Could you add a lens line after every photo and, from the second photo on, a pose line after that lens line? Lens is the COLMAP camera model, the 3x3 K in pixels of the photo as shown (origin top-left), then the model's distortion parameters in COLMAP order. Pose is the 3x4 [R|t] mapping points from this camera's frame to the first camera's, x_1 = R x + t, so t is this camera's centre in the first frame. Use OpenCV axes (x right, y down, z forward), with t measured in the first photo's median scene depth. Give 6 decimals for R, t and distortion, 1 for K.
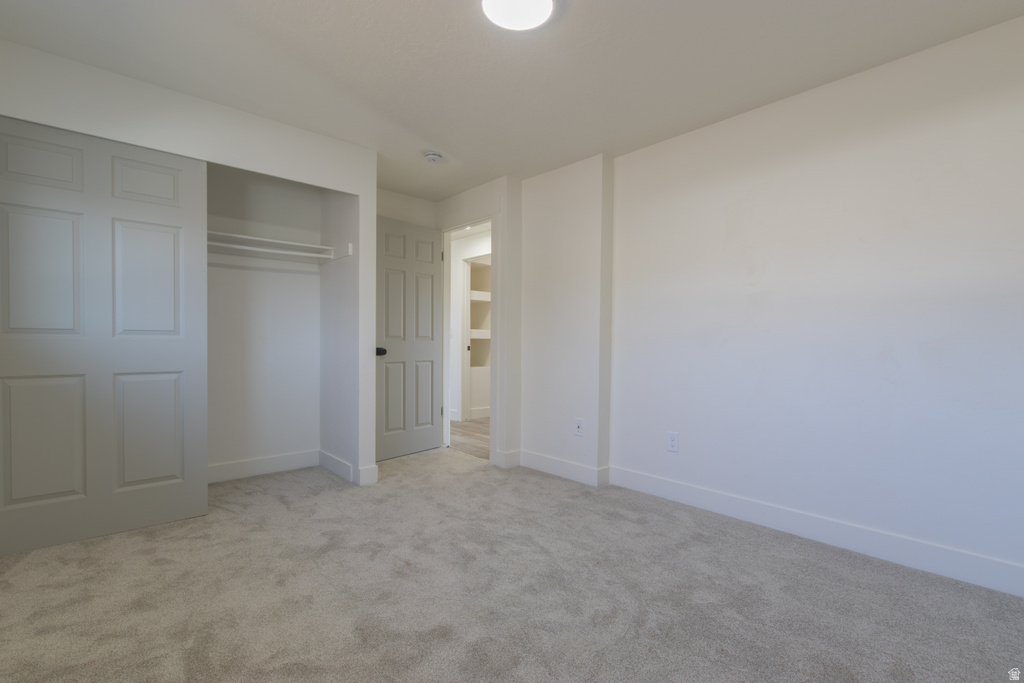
lens RADIAL K [[467.8, 0, 507.4], [0, 467.8, 346.0], [0, 0, 1]] dist [0.011515, -0.000546]
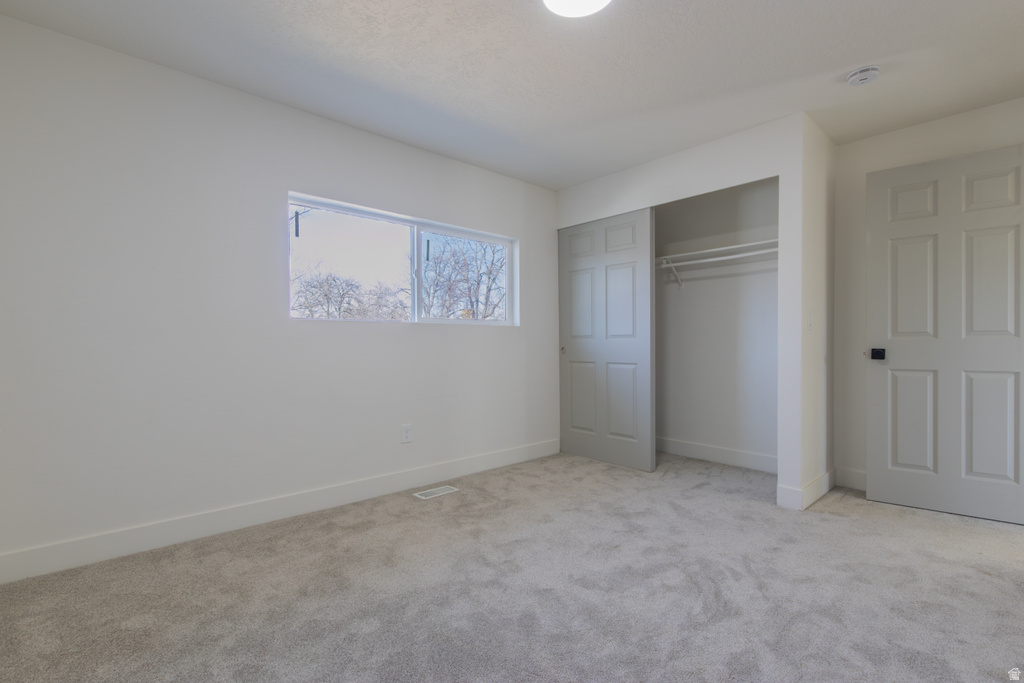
lens RADIAL K [[467.8, 0, 507.4], [0, 467.8, 346.0], [0, 0, 1]] dist [0.011515, -0.000546]
pose [[0.006455, 0.001505, -0.999978, 0.702253], [-0.004417, 0.999989, 0.001476, 0.001033], [0.999969, 0.004407, 0.006462, 0.602872]]
